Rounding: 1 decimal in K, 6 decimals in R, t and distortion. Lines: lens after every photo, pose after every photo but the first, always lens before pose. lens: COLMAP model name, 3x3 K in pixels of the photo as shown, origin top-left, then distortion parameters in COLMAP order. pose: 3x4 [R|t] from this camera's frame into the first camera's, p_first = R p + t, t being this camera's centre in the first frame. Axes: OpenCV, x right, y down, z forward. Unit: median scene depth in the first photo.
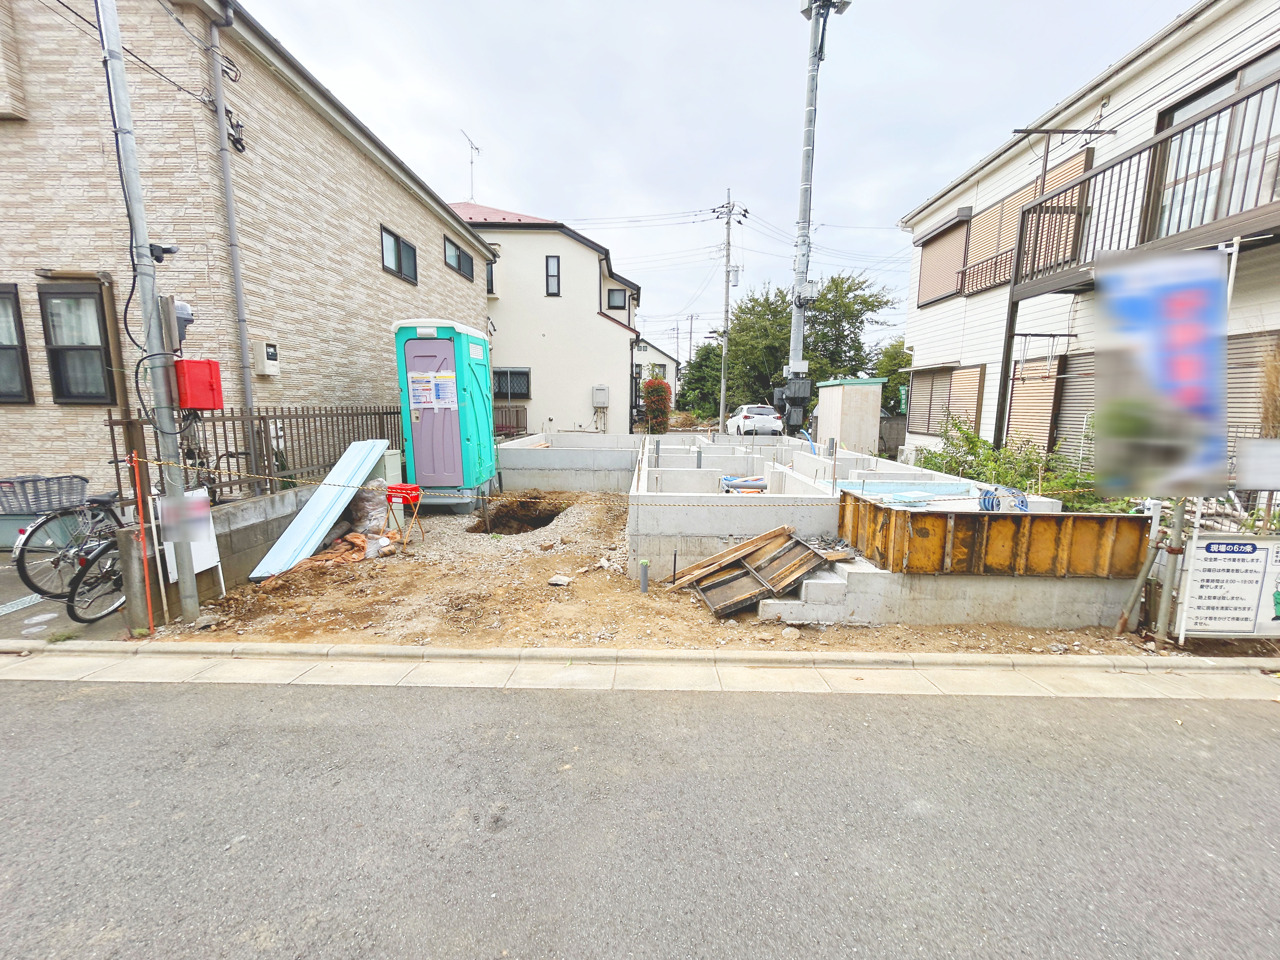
lens RADIAL K [[517.6, 0, 641.2], [0, 517.6, 478.8], [0, 0, 1]] dist [-0.002645, 0.002242]
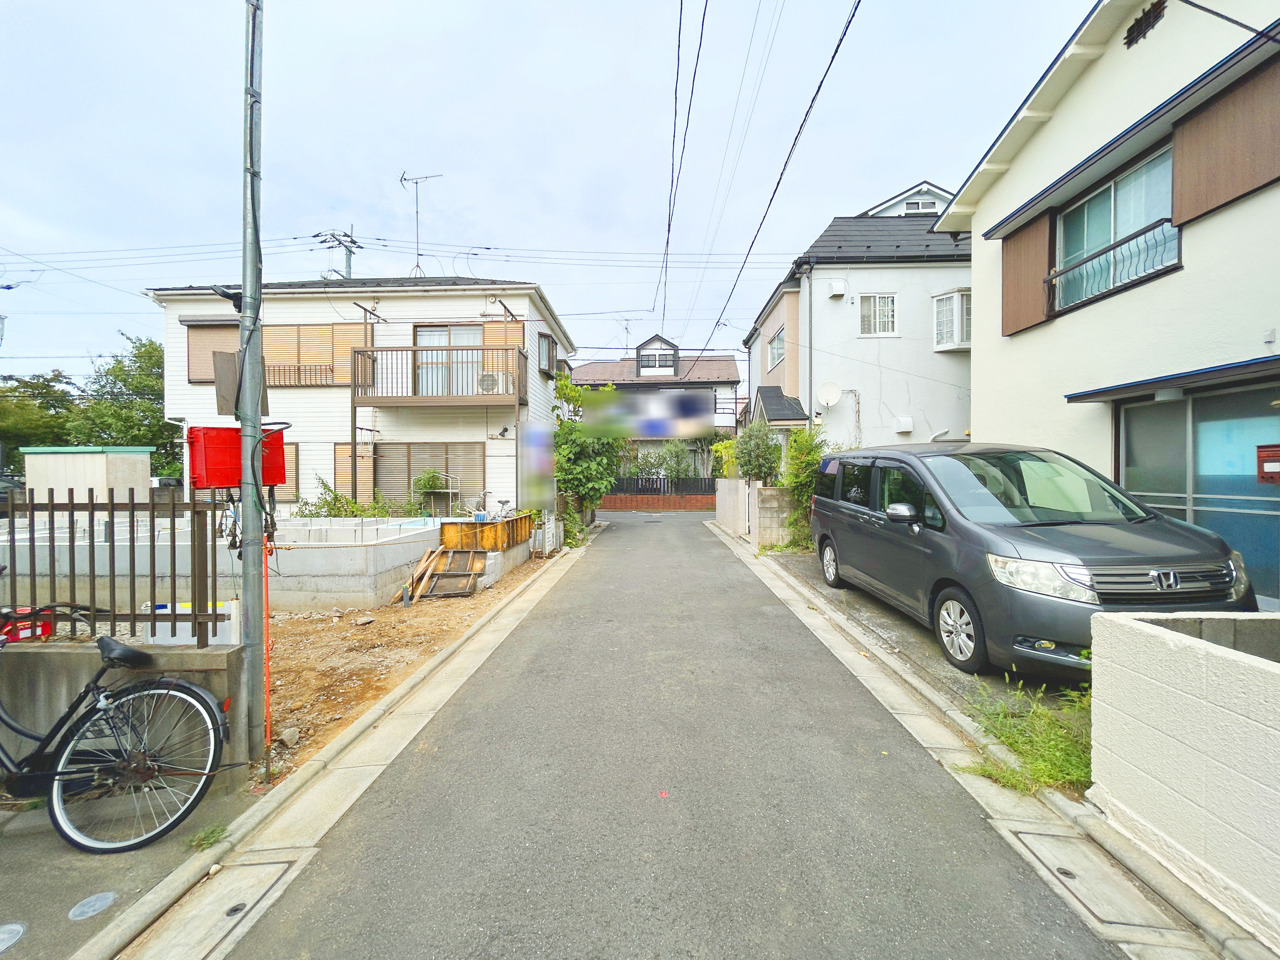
lens RADIAL K [[517.6, 0, 641.2], [0, 517.6, 478.8], [0, 0, 1]] dist [-0.002645, 0.002242]
pose [[0.011496, -0.018392, 0.999765, -1.153034], [0.148176, 0.988824, 0.016487, -0.046384], [-0.988894, 0.147952, 0.014093, 0.251370]]
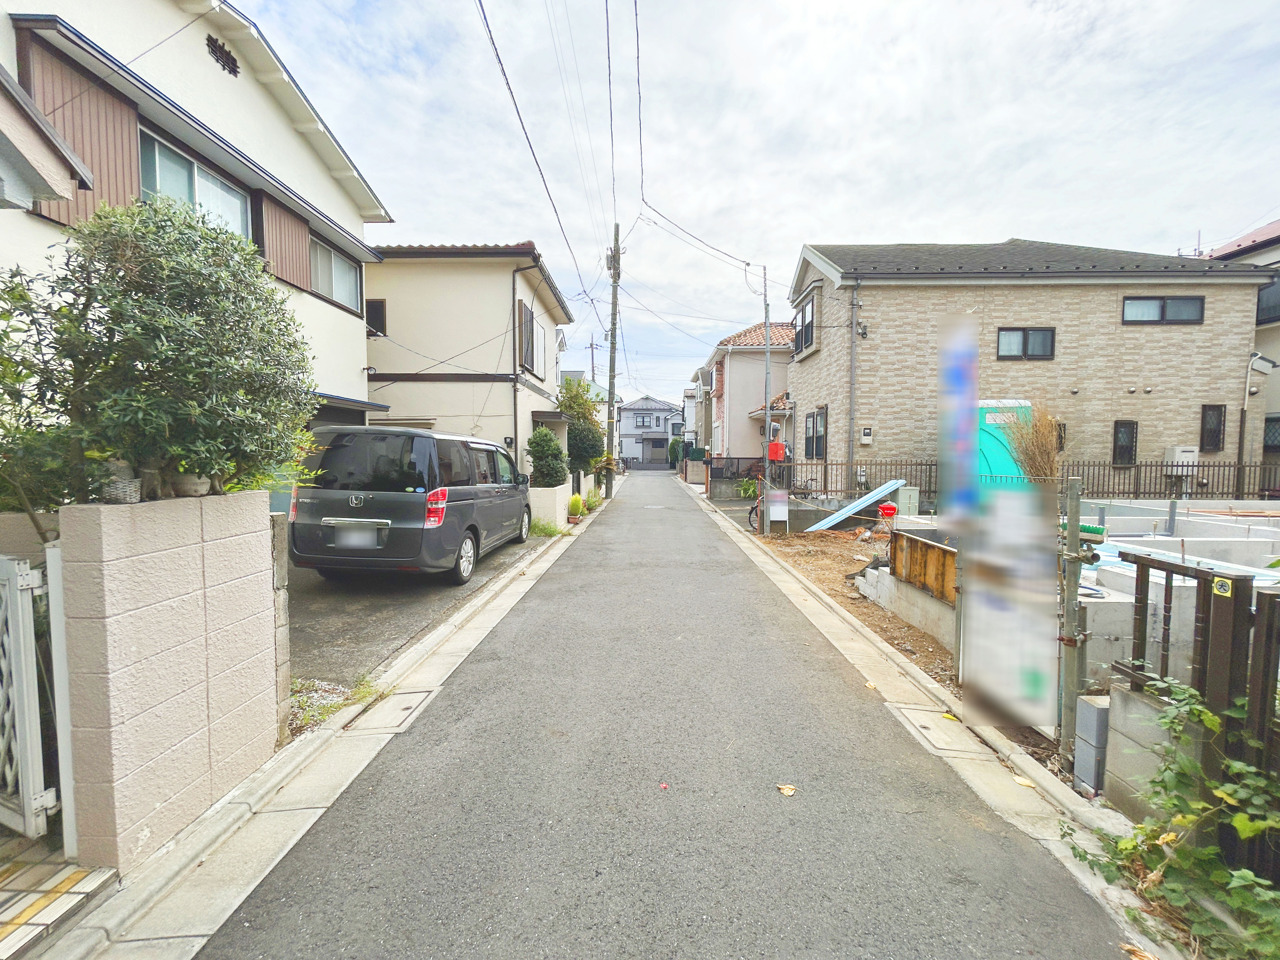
lens RADIAL K [[517.6, 0, 641.2], [0, 517.6, 478.8], [0, 0, 1]] dist [-0.002645, 0.002242]
pose [[-0.002234, 0.037381, -0.999299, 1.341274], [-0.146674, 0.988481, 0.037304, -0.020838], [0.989182, 0.146655, 0.003275, 0.193483]]
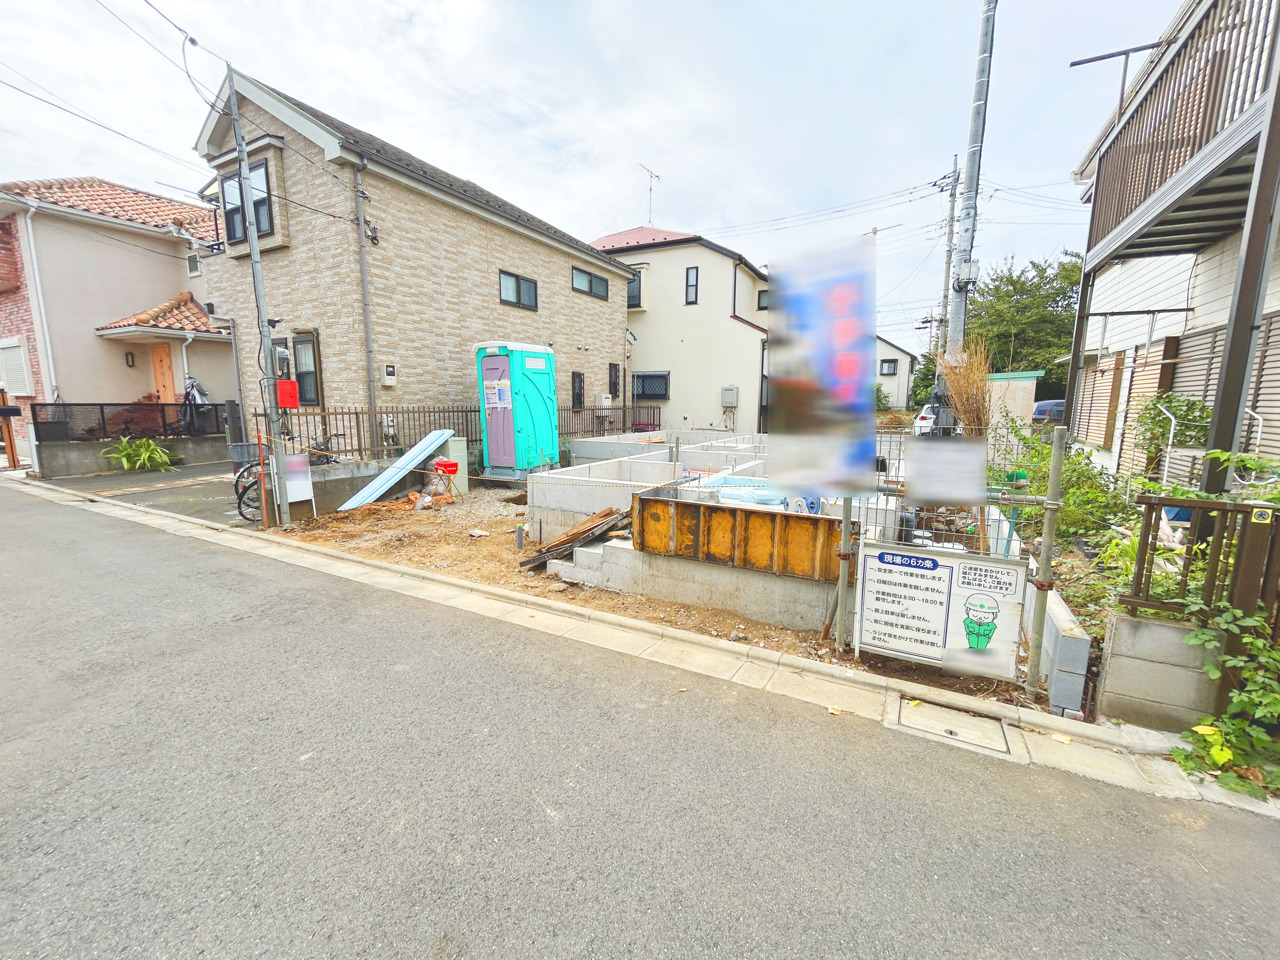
lens RADIAL K [[517.6, 0, 641.2], [0, 517.6, 478.8], [0, 0, 1]] dist [-0.002645, 0.002242]
pose [[0.886961, 0.063829, -0.457413, 0.718794], [-0.063543, 0.997850, 0.016029, 0.002678], [0.457453, 0.014848, 0.889110, -0.018053]]
